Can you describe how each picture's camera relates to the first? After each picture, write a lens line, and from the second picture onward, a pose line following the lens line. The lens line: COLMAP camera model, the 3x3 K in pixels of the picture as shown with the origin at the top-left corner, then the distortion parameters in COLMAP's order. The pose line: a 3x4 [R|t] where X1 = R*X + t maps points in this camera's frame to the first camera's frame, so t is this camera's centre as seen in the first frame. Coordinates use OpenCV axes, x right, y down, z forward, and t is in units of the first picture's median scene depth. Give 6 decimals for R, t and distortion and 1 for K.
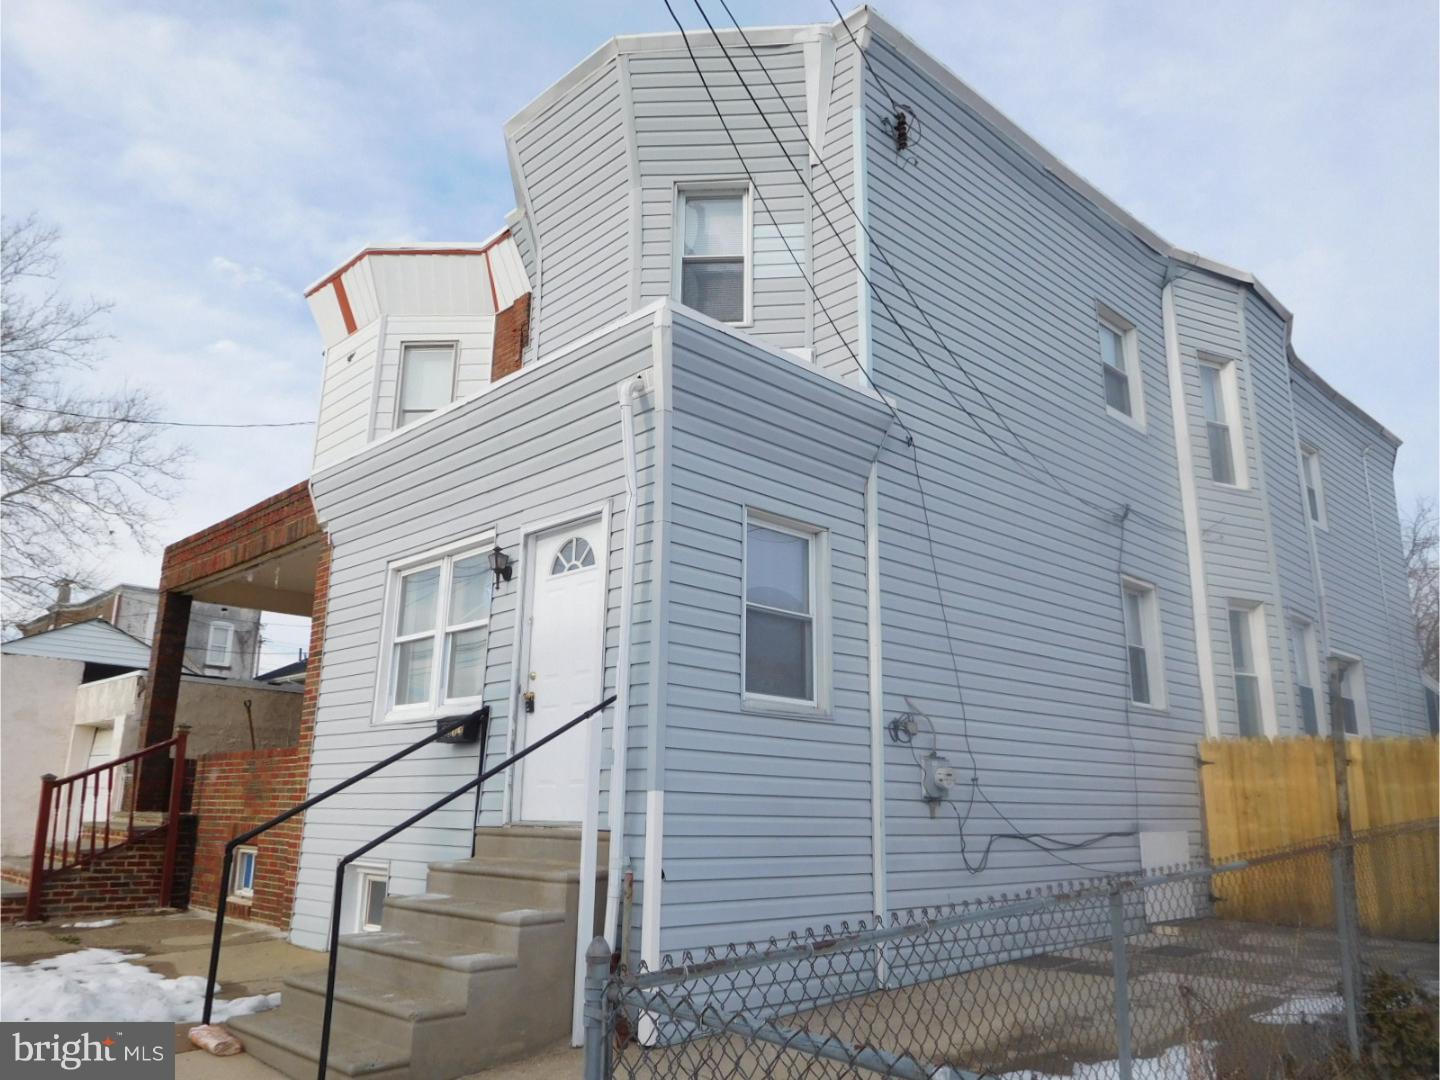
lens RADIAL K [[1084.9, 0, 720.0], [0, 1084.9, 540.0], [0, 0, 1]] dist [-0.007074, -0.002189]
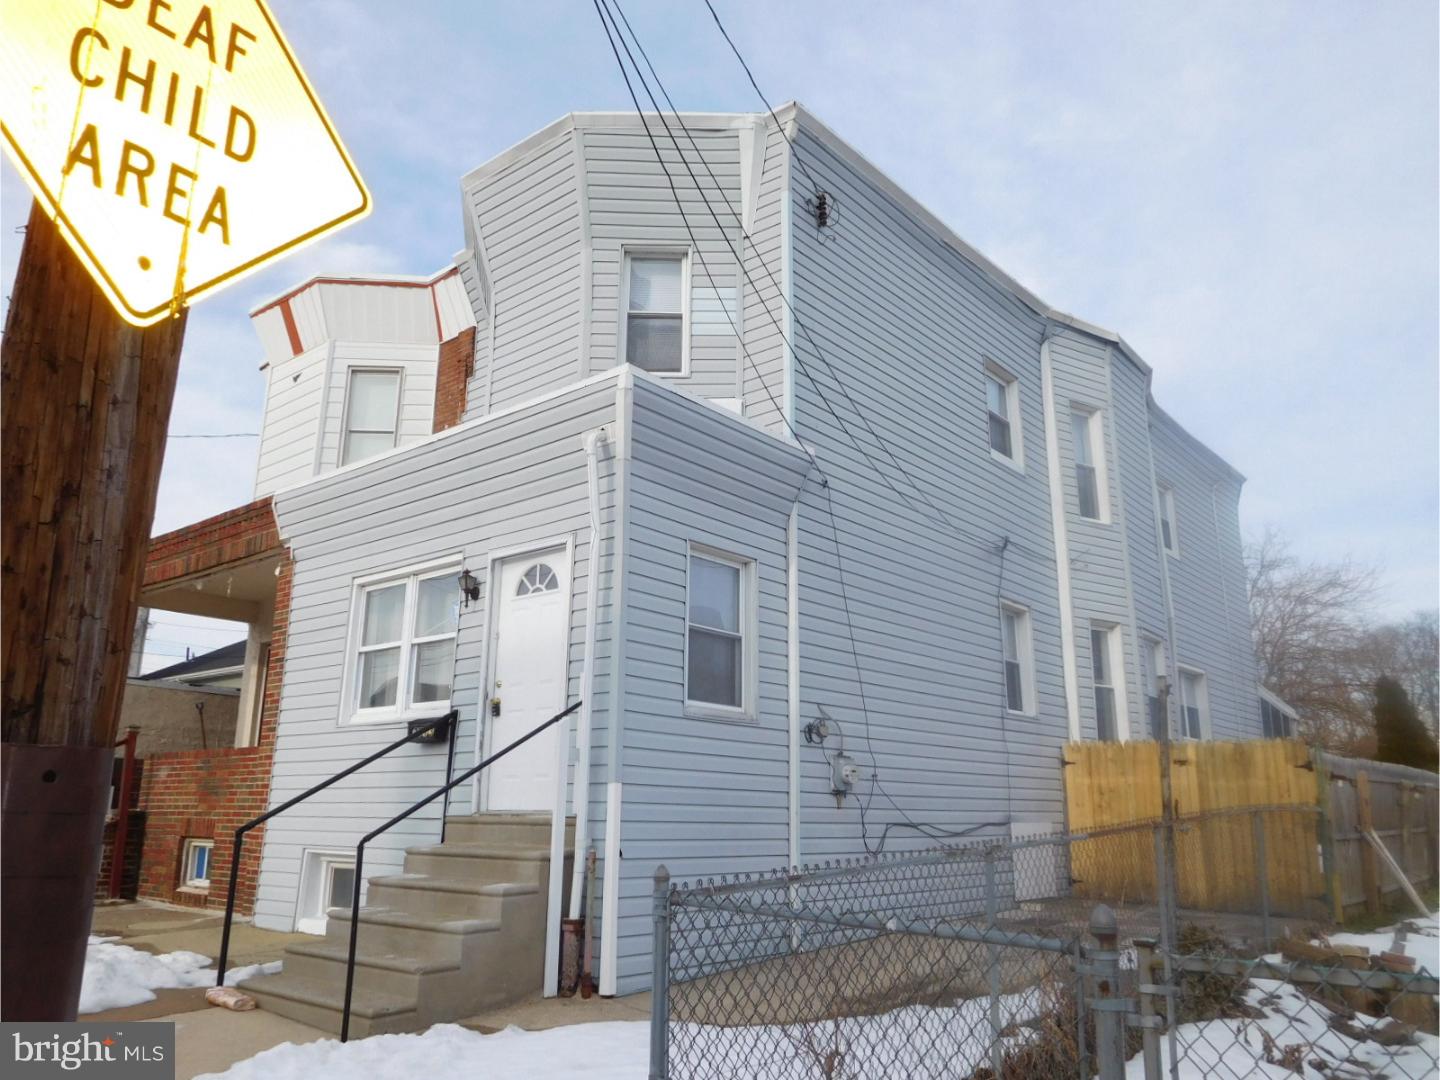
lens RADIAL K [[1084.9, 0, 720.0], [0, 1084.9, 540.0], [0, 0, 1]] dist [-0.007074, -0.002189]
pose [[0.994834, 0.021802, 0.099146, -0.043163], [-0.021478, 0.999760, -0.004340, -0.020086], [-0.099216, 0.002188, 0.995063, -0.121301]]
